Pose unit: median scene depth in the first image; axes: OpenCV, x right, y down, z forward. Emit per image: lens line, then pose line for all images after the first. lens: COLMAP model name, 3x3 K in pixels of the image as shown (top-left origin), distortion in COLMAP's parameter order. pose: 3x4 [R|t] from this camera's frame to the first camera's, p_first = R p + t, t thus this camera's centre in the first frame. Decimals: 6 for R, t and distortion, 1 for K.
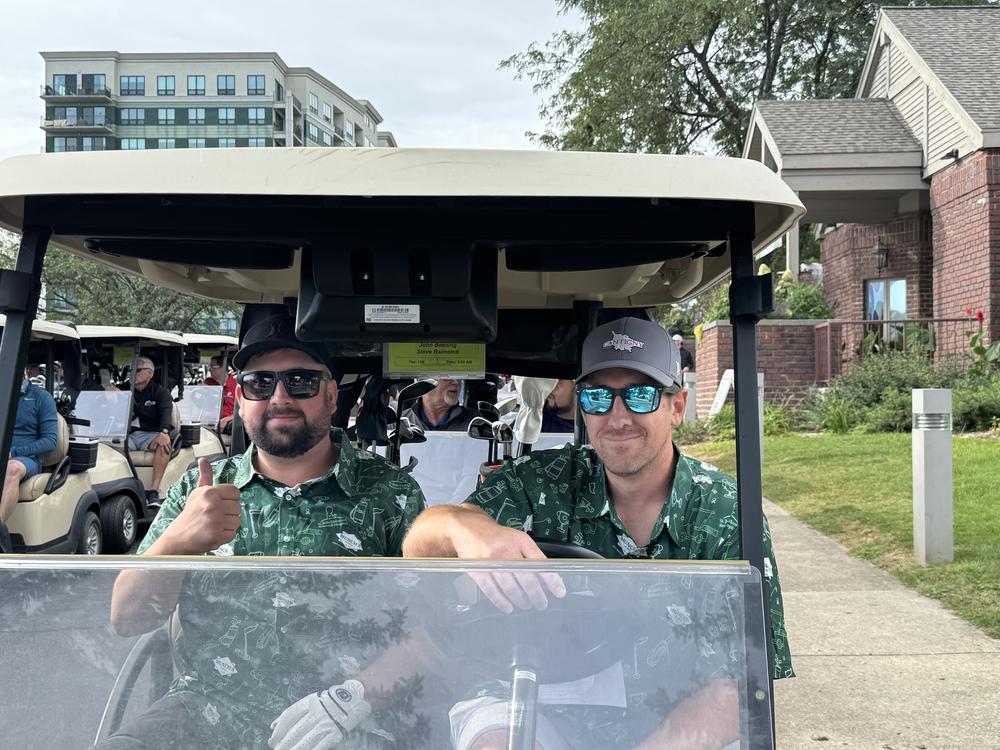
lens RADIAL K [[1309.1, 0, 500.0], [0, 1309.1, 375.0], [0, 0, 1]] dist [0.124190, 0.004810]
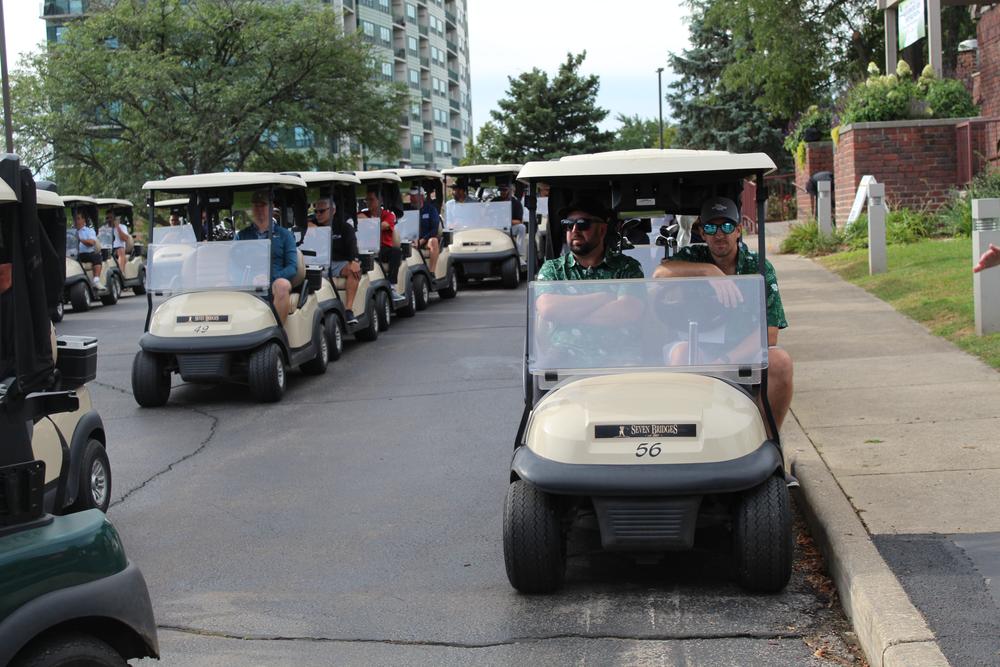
lens RADIAL K [[1610.7, 0, 500.0], [0, 1610.7, 333.5], [0, 0, 1]] dist [0.008913, 0.033414]
pose [[0.996774, -0.037926, -0.070735, -0.012133], [0.044196, 0.995025, 0.089287, -0.006690], [0.066996, -0.092125, 0.993491, -0.199216]]
